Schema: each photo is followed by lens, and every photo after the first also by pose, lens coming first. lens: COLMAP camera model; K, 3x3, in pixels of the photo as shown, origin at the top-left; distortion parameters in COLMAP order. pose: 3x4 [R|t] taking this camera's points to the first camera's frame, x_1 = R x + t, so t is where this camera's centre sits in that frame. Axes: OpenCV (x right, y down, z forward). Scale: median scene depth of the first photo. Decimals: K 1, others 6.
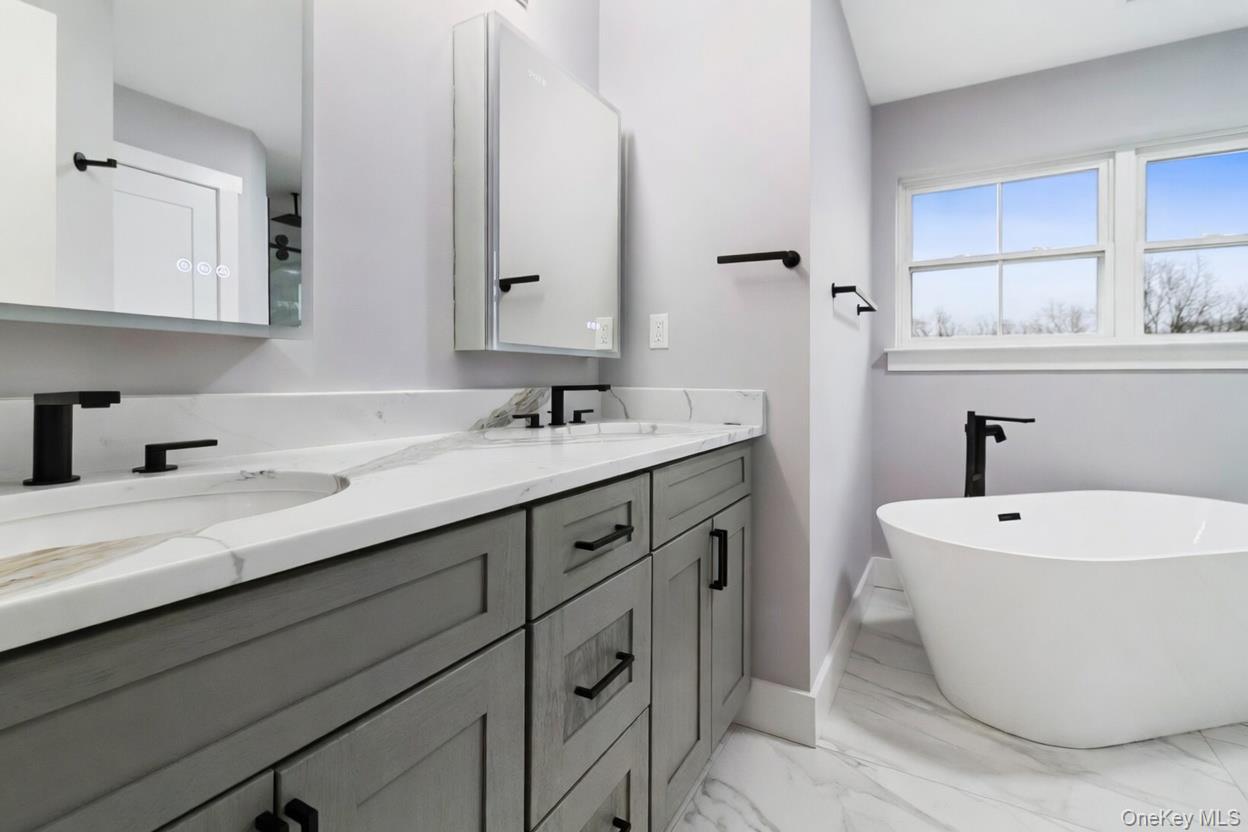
lens RADIAL K [[582.9, 0, 622.9], [0, 582.9, 374.1], [0, 0, 1]] dist [-0.003876, -0.000165]
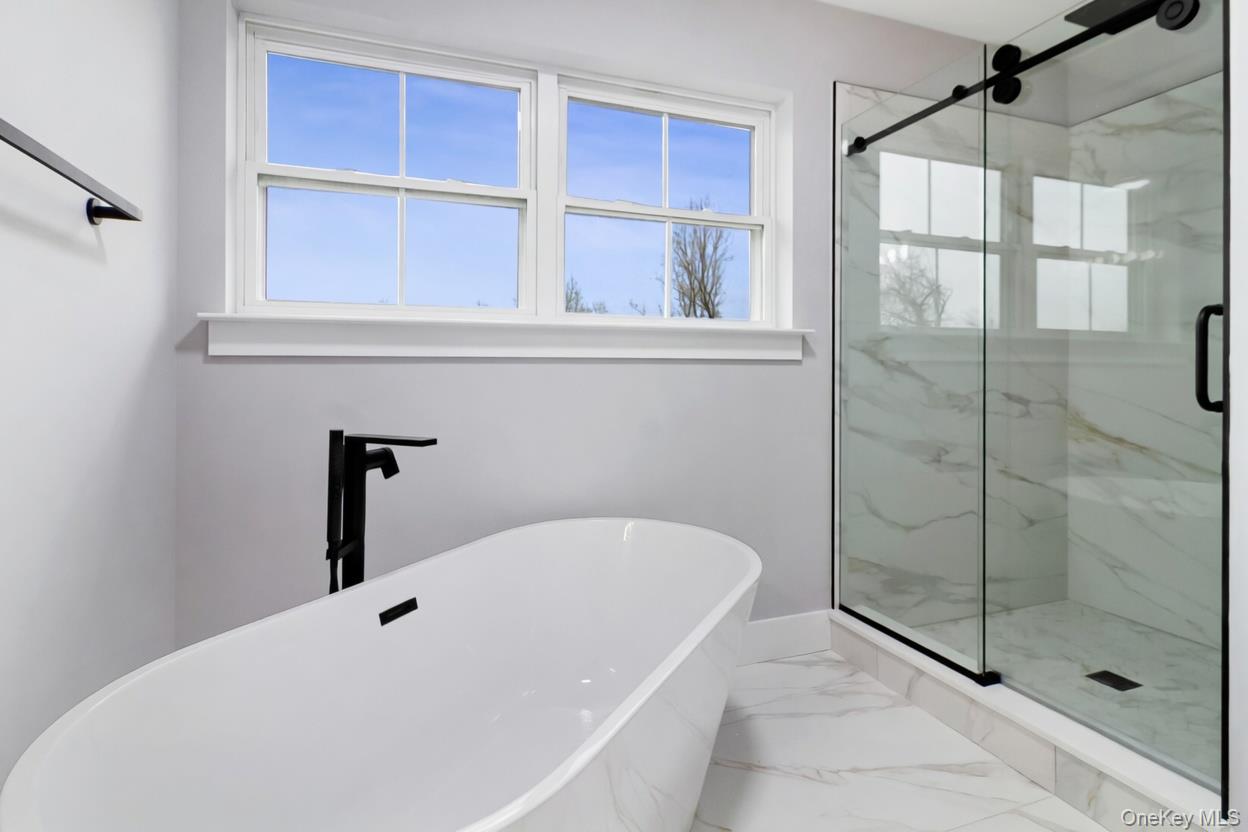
lens RADIAL K [[582.9, 0, 622.9], [0, 582.9, 374.1], [0, 0, 1]] dist [-0.003876, -0.000165]
pose [[0.647293, -0.012796, 0.762134, 0.335435], [-0.003001, 0.999809, 0.019335, 0.000166], [-0.762235, -0.014803, 0.647131, 0.418225]]
